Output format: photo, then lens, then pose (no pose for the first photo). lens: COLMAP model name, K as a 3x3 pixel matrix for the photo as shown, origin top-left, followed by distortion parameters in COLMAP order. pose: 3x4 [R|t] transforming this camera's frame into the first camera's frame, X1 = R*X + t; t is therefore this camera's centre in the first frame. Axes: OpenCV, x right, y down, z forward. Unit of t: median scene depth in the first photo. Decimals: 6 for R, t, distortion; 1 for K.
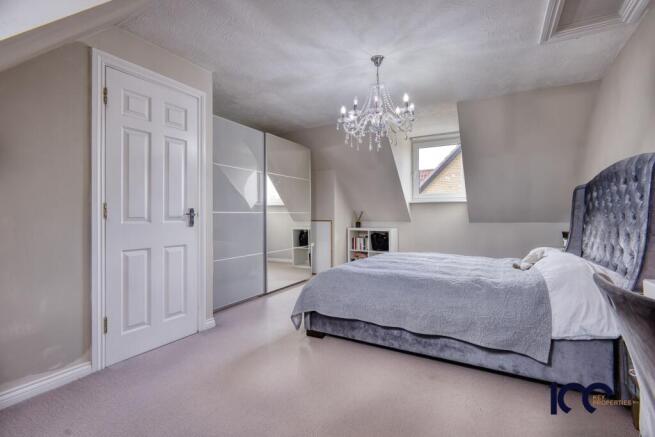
lens RADIAL K [[309.4, 0, 324.5], [0, 309.4, 208.2], [0, 0, 1]] dist [-0.027083, 0.001068]
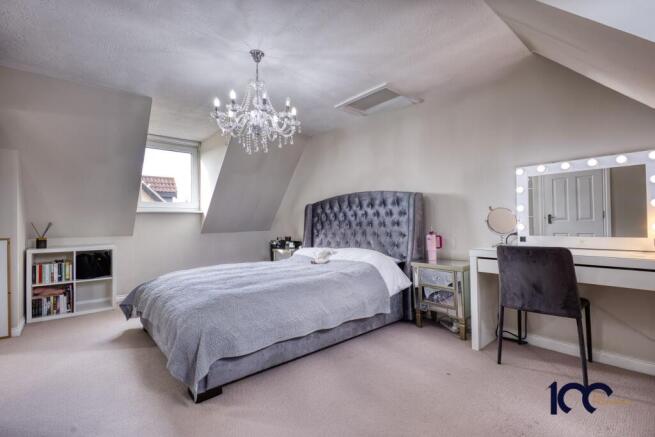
lens RADIAL K [[297.2, 0, 327.5], [0, 297.2, 218.5], [0, 0, 1]] dist [-0.000956, 0.000084]
pose [[0.326734, 0.015011, 0.944997, -0.303847], [-0.006027, 0.999887, -0.013799, 0.006731], [-0.945097, -0.001187, 0.326787, 0.266798]]
